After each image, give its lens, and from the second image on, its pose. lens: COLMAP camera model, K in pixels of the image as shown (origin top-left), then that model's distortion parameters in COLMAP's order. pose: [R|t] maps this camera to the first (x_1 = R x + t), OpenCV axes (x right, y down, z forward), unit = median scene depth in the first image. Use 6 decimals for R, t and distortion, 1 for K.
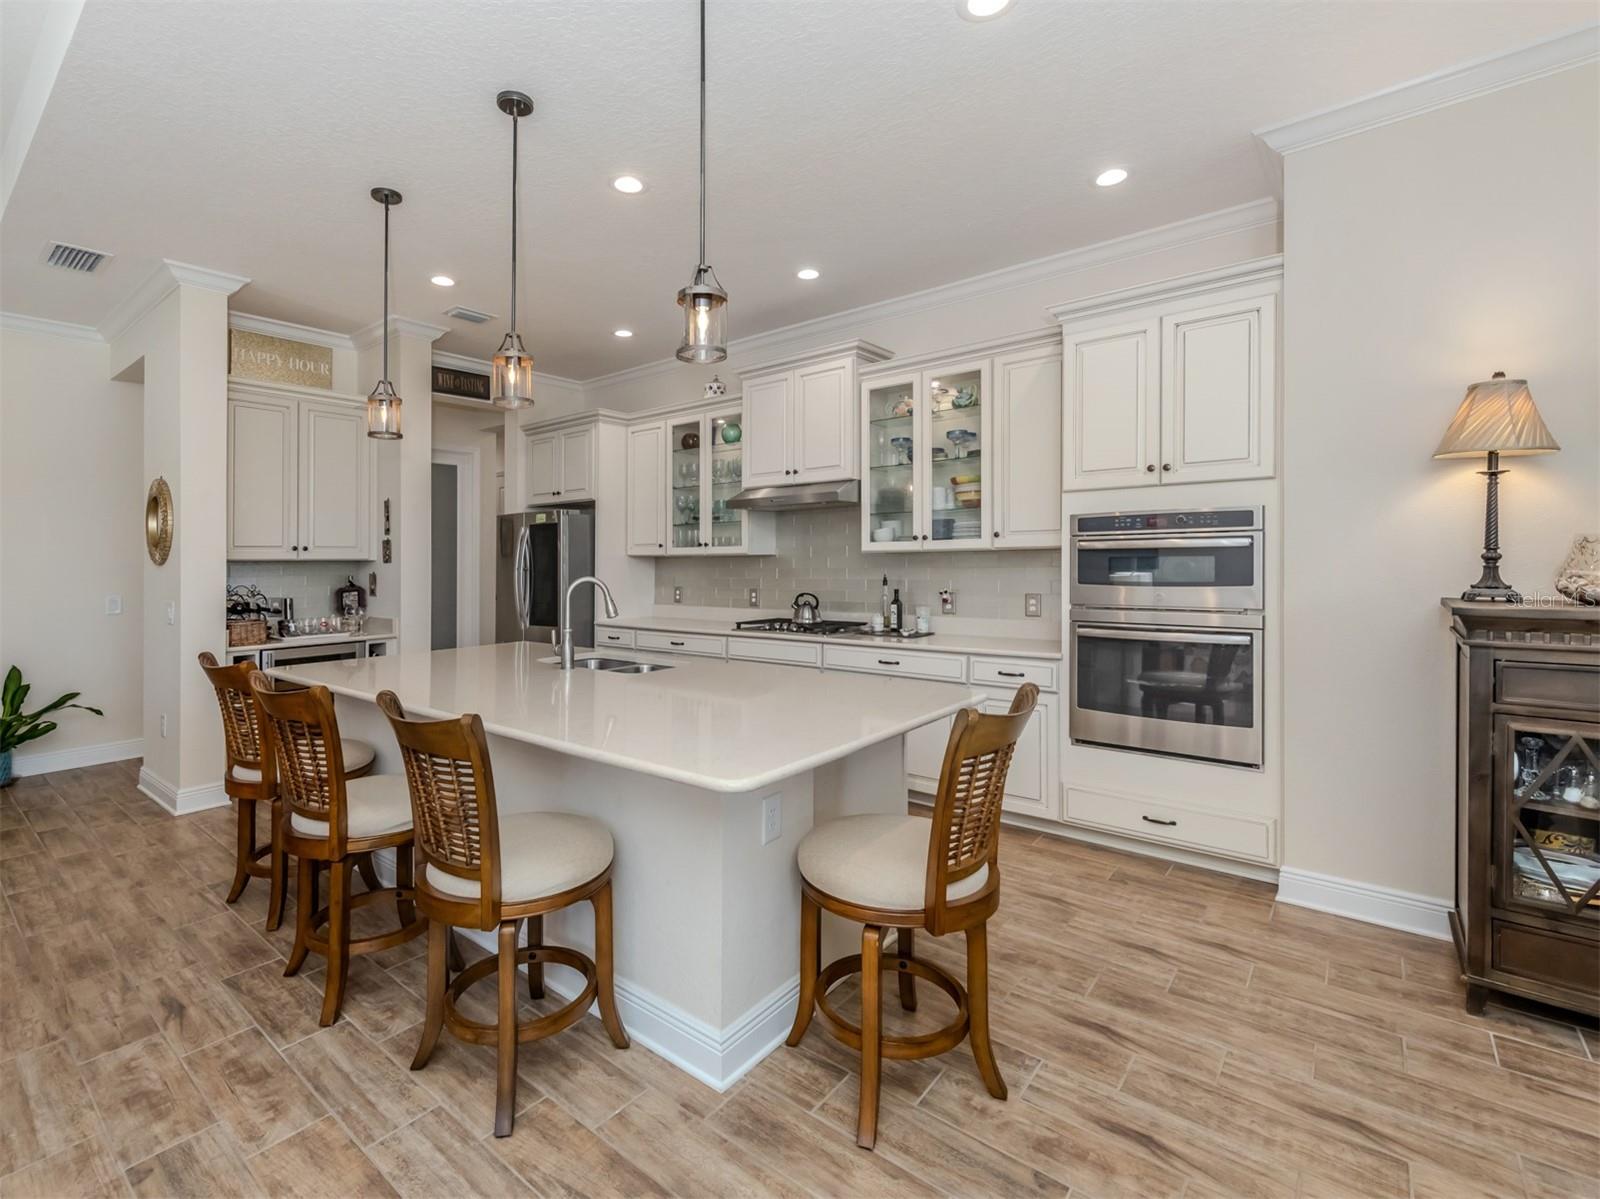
lens RADIAL K [[745.4, 0, 800.1], [0, 745.4, 558.9], [0, 0, 1]] dist [0.004893, 0.000821]
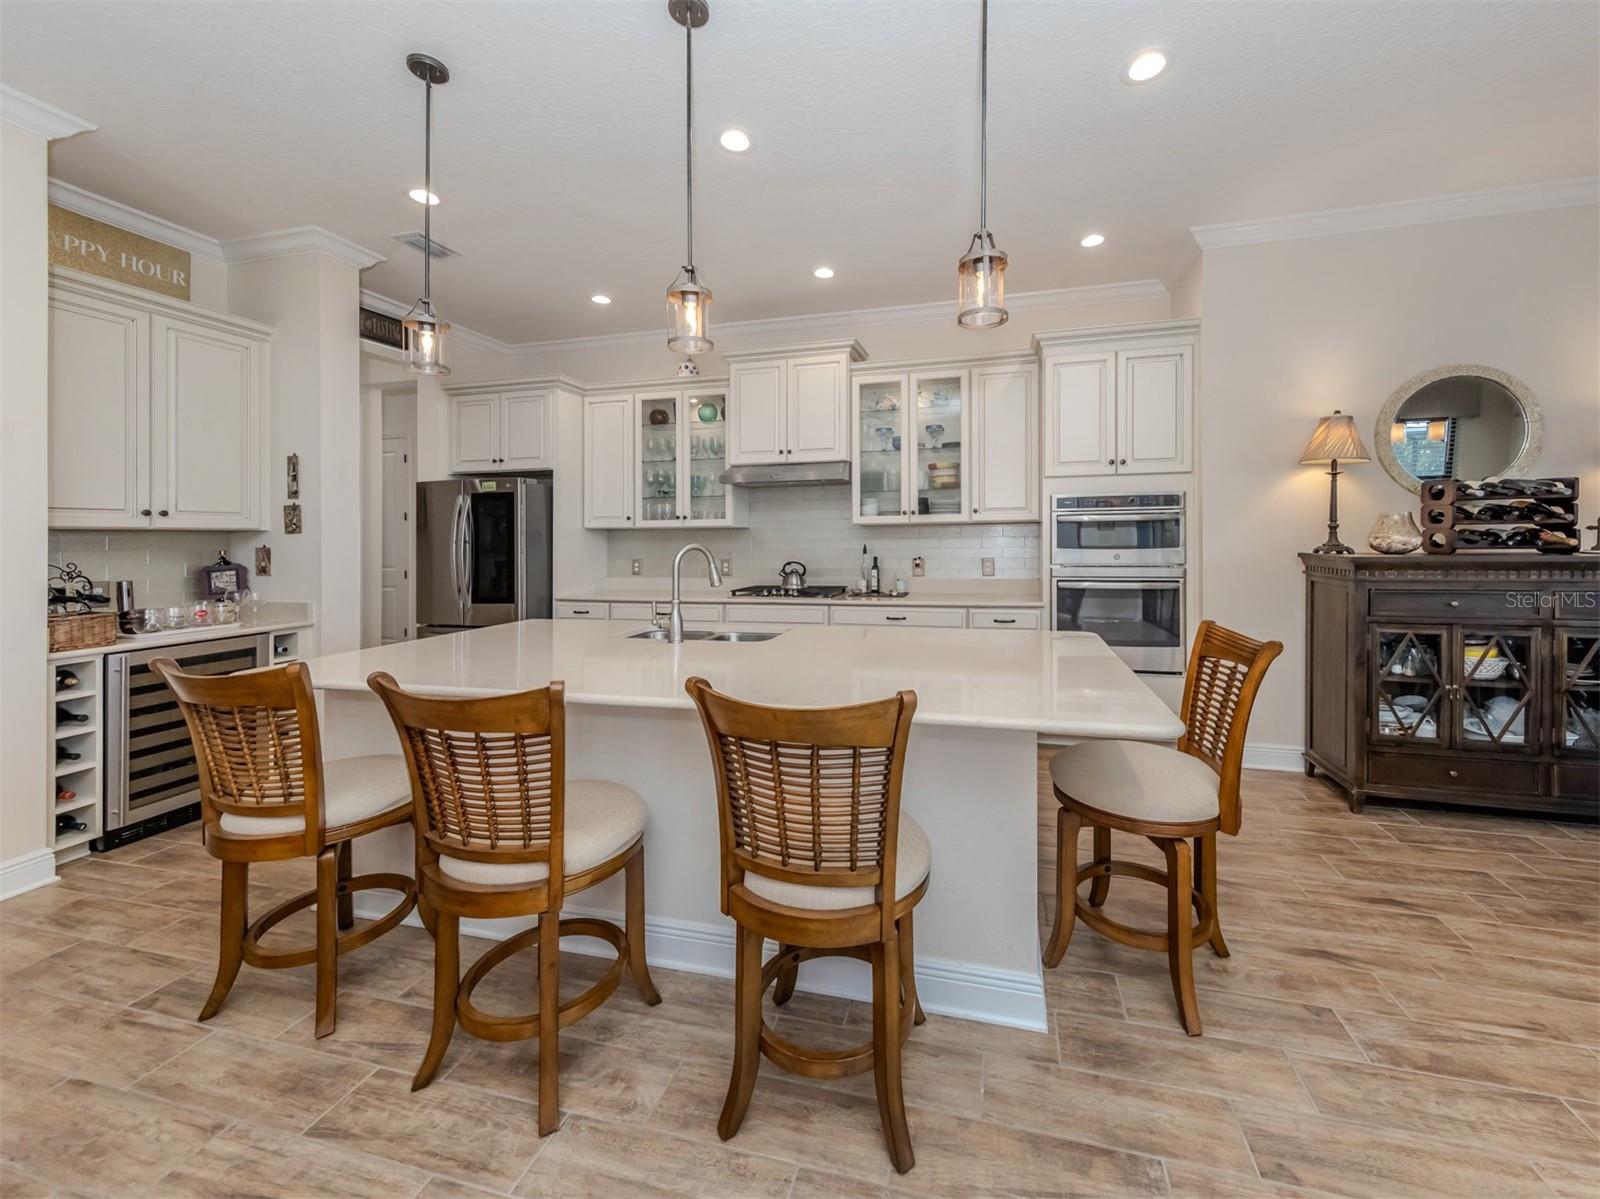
lens RADIAL K [[601.2, 0, 885.4], [0, 601.2, 539.3], [0, 0, 1]] dist [0.008772, -0.000781]
pose [[0.900982, -0.002281, 0.433851, -0.283628], [0.001686, 0.999997, 0.001755, 0.012386], [-0.433854, -0.000850, 0.900983, 0.145307]]
